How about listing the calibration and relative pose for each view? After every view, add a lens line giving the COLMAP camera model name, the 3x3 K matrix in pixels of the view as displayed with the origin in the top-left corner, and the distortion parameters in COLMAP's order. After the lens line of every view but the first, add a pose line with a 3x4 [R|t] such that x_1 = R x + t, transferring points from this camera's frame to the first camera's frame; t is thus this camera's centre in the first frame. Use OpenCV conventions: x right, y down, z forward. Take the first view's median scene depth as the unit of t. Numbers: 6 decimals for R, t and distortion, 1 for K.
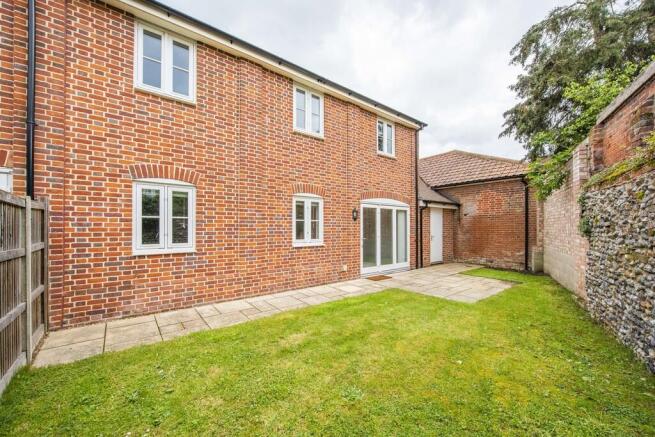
lens RADIAL K [[258.4, 0, 328.5], [0, 258.4, 222.3], [0, 0, 1]] dist [-0.002760, -0.000229]
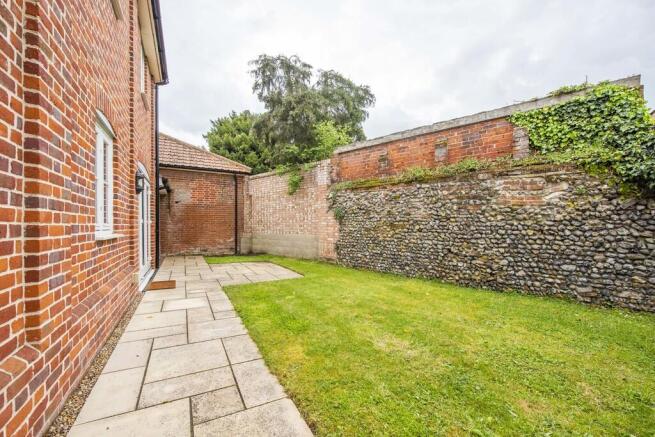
lens RADIAL K [[258.4, 0, 329.2], [0, 258.4, 225.3], [0, 0, 1]] dist [-0.002760, -0.000229]
pose [[0.147633, -0.001447, 0.989041, -0.325997], [-0.019571, 0.999799, 0.004384, 0.043144], [-0.988849, -0.020004, 0.147575, 0.403832]]
